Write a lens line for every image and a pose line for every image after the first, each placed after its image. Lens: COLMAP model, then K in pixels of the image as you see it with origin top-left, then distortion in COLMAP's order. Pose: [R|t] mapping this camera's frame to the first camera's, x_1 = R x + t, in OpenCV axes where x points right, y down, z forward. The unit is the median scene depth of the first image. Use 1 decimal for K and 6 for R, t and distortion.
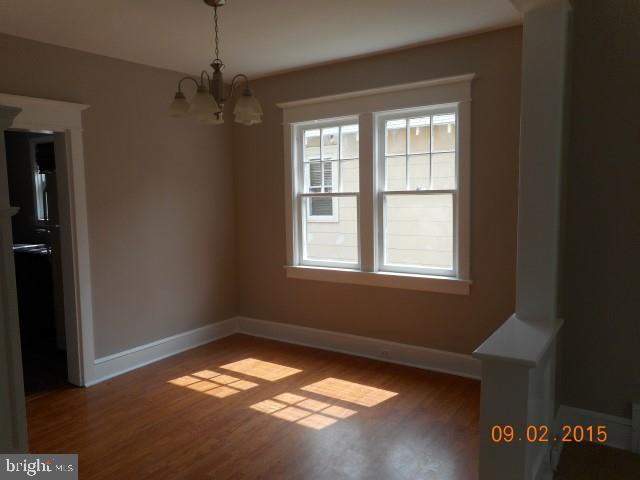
lens RADIAL K [[482.9, 0, 321.6], [0, 482.9, 239.8], [0, 0, 1]] dist [-0.013993, -0.001998]
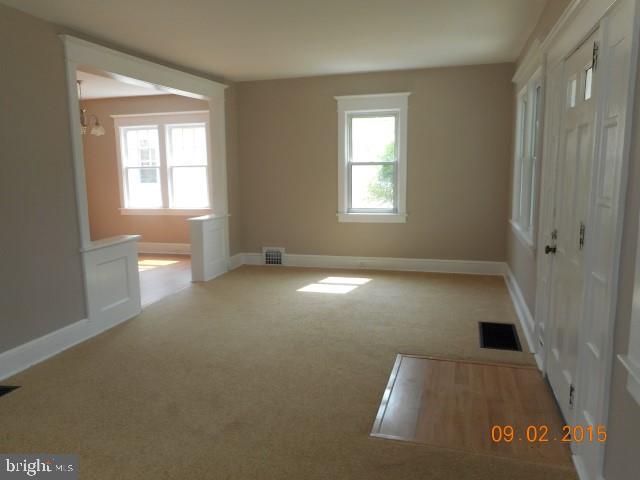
lens RADIAL K [[482.9, 0, 319.4], [0, 482.9, 238.2], [0, 0, 1]] dist [-0.013993, -0.001998]
pose [[0.950366, -0.046651, 0.307617, 0.079548], [0.030353, 0.997881, 0.057557, 0.094136], [-0.309650, -0.045363, 0.949768, -1.017380]]
